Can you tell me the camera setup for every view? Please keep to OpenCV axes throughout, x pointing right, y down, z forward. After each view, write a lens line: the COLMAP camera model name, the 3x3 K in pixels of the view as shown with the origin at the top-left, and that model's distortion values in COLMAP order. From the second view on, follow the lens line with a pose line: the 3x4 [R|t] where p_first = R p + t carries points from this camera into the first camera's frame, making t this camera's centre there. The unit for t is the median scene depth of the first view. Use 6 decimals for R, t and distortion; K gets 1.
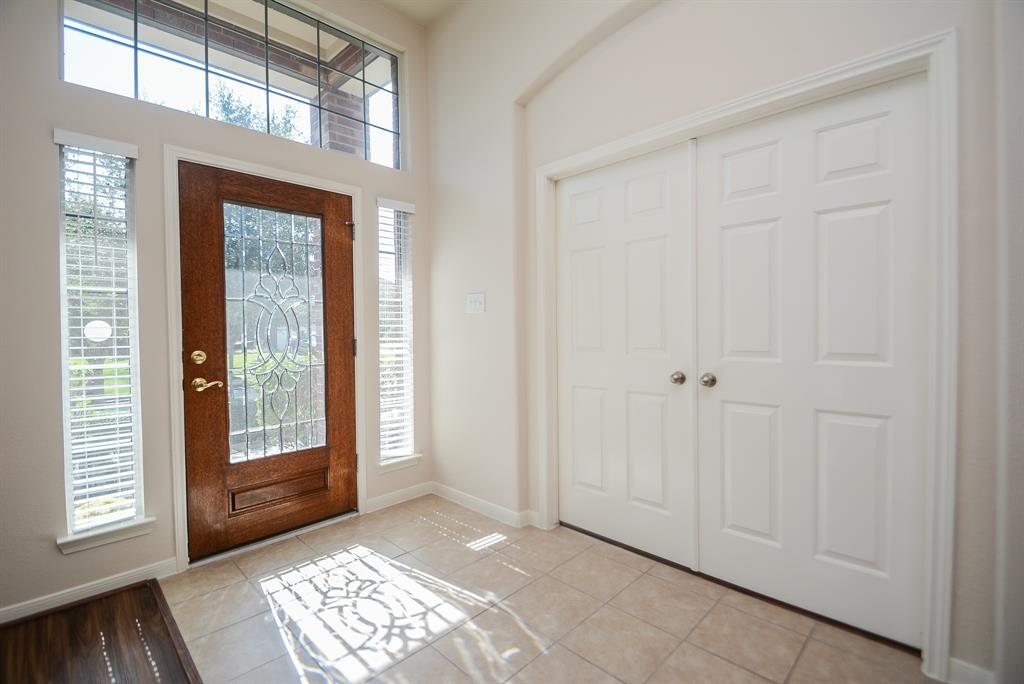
lens RADIAL K [[453.4, 0, 505.7], [0, 453.4, 337.5], [0, 0, 1]] dist [0.024443, -0.022820]
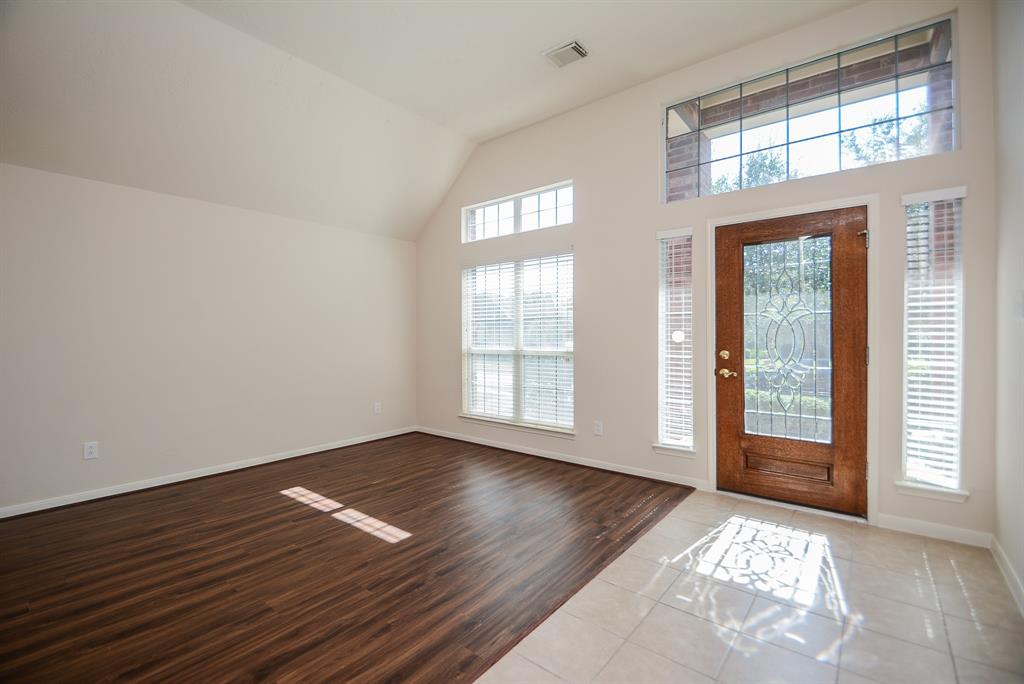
lens RADIAL K [[453.4, 0, 505.7], [0, 453.4, 337.5], [0, 0, 1]] dist [0.024443, -0.022820]
pose [[0.105504, 0.019627, -0.994225, 0.696603], [-0.014561, 0.999729, 0.018190, -0.029178], [0.994312, 0.012558, 0.105761, 0.123499]]
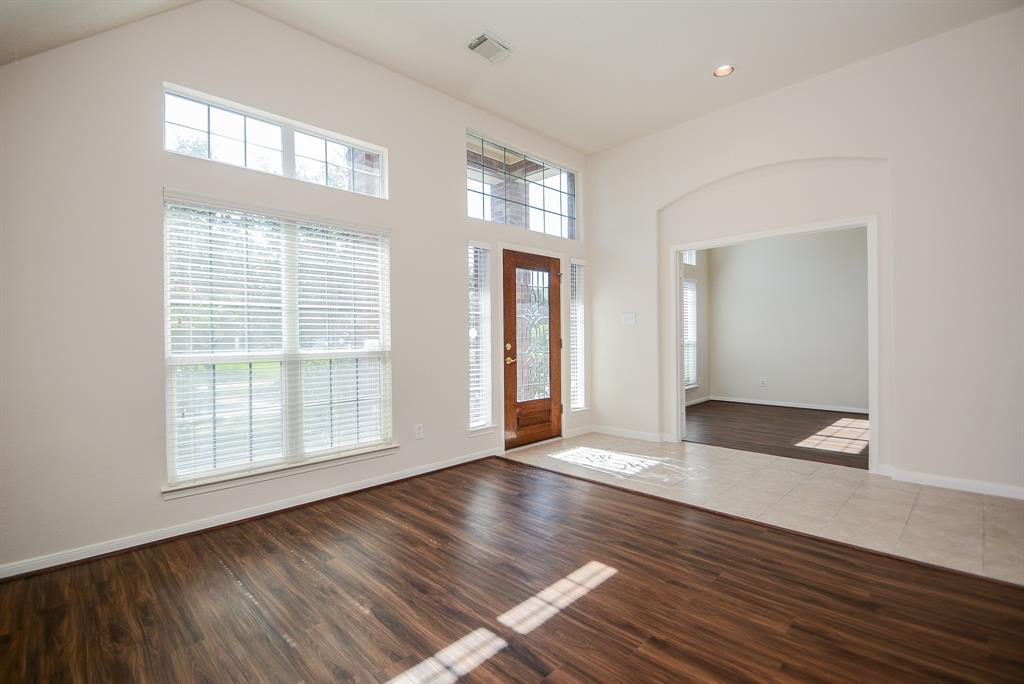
lens RADIAL K [[462.0, 0, 512.0], [0, 462.0, 342.0], [0, 0, 1]] dist [0.002433, -0.012573]
pose [[0.999995, 0.000347, 0.003142, -0.633610], [-0.000314, 0.999944, -0.010572, 0.041283], [-0.003146, 0.010571, 0.999939, -0.960460]]
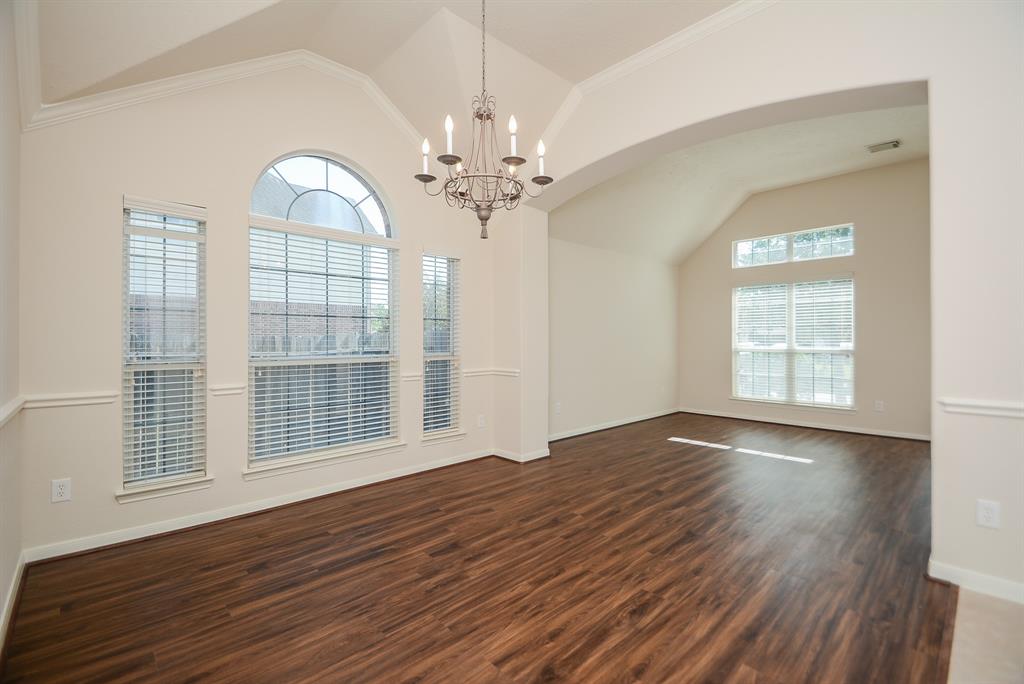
lens RADIAL K [[453.4, 0, 505.7], [0, 453.4, 337.5], [0, 0, 1]] dist [0.024443, -0.022820]
pose [[-0.020979, 0.011861, -0.999710, 1.417594], [-0.020439, 0.999716, 0.012290, -0.004974], [0.999571, 0.020691, -0.020731, -1.212408]]
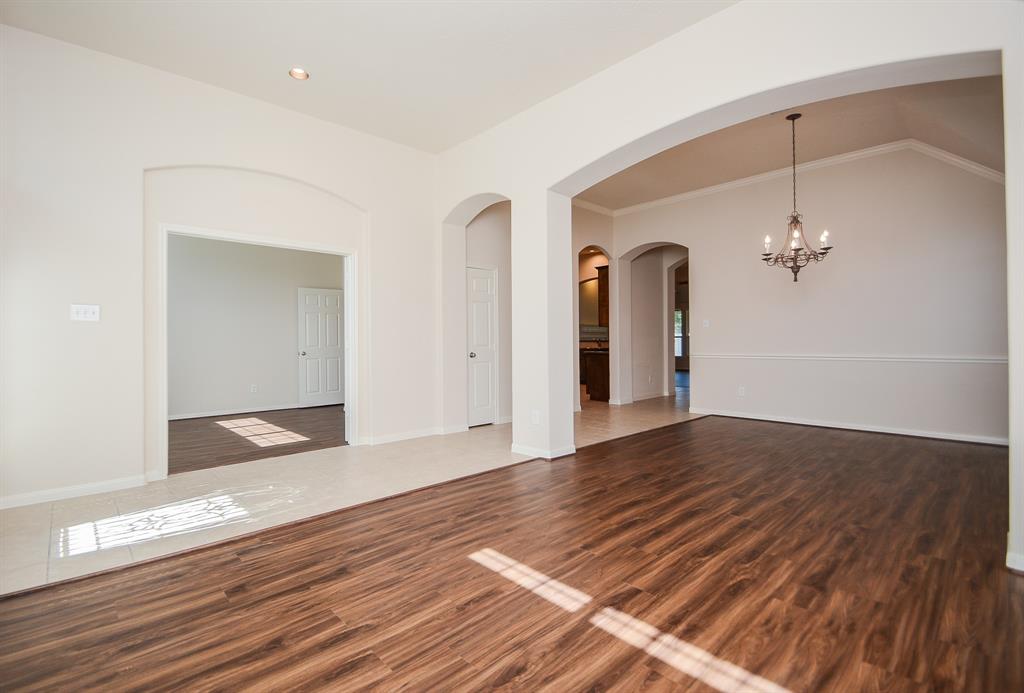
lens RADIAL K [[465.3, 0, 488.3], [0, 465.3, 339.2], [0, 0, 1]] dist [0.021555, -0.019791]
pose [[0.042928, 0.015759, 0.998954, -1.458258], [0.027803, 0.999470, -0.016962, 0.047686], [-0.998691, 0.028502, 0.042467, -0.084358]]
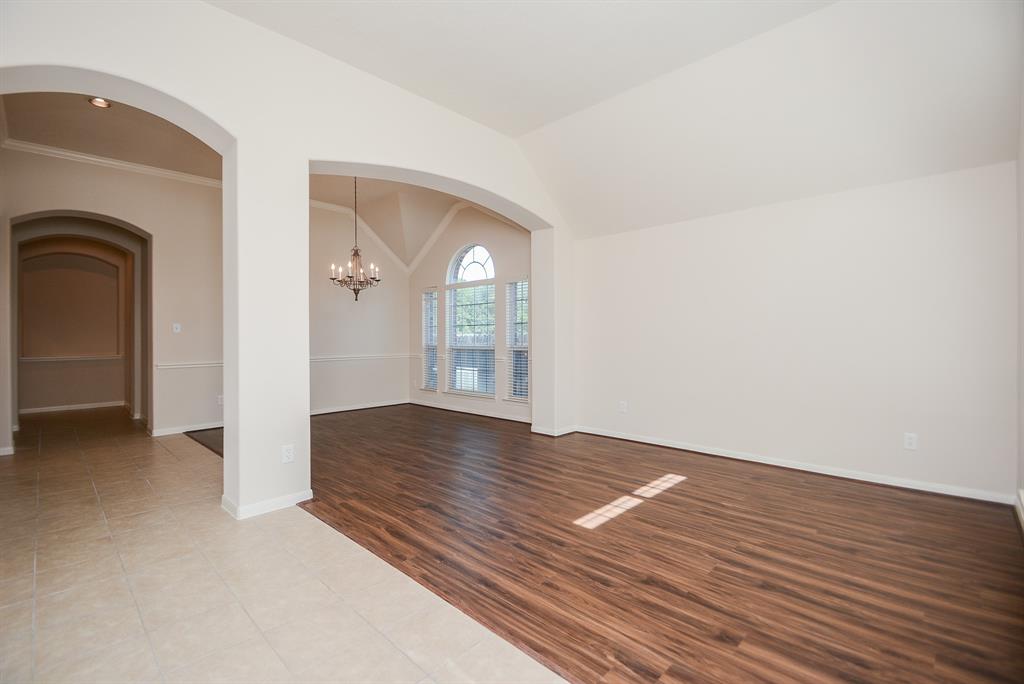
lens RADIAL K [[453.4, 0, 505.7], [0, 453.4, 337.5], [0, 0, 1]] dist [0.024443, -0.022820]
pose [[-0.999661, 0.020676, -0.015807, -0.231566], [0.020328, 0.999554, 0.021868, -0.028543], [0.016252, 0.021539, -0.999636, 1.166762]]
